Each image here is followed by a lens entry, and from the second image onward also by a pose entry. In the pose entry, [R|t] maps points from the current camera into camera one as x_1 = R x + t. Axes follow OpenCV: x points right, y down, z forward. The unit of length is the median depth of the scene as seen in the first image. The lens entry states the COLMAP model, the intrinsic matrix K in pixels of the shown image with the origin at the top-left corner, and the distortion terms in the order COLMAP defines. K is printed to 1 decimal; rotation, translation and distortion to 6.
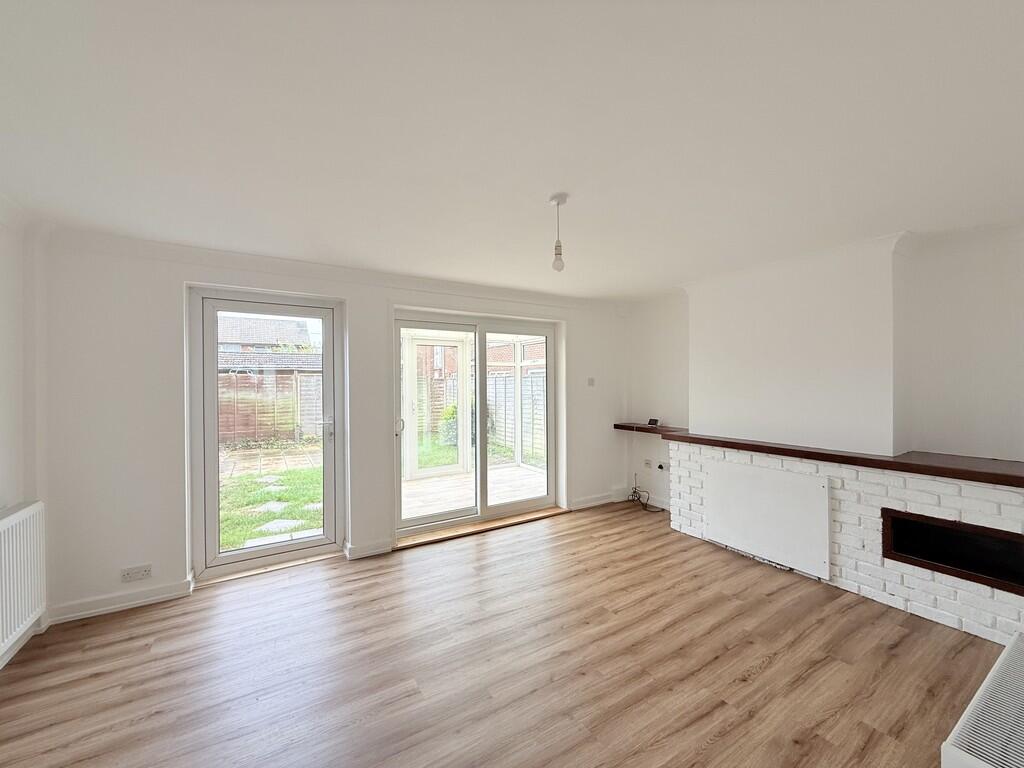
lens RADIAL K [[407.7, 0, 506.4], [0, 407.7, 385.4], [0, 0, 1]] dist [-0.000057, 0.000039]
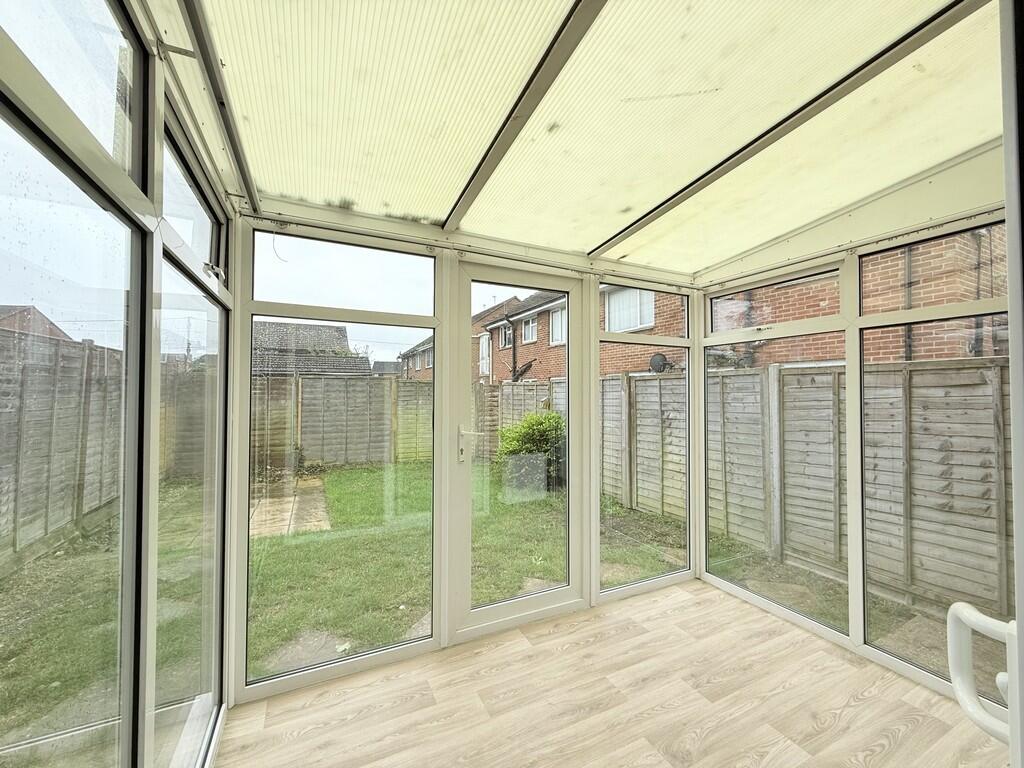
lens RADIAL K [[407.7, 0, 506.4], [0, 407.7, 385.4], [0, 0, 1]] dist [-0.000057, 0.000039]
pose [[0.994884, 0.007188, -0.100764, -0.095925], [-0.009881, 0.999606, -0.026258, 0.005488], [0.100536, 0.027119, 0.994564, 0.408349]]
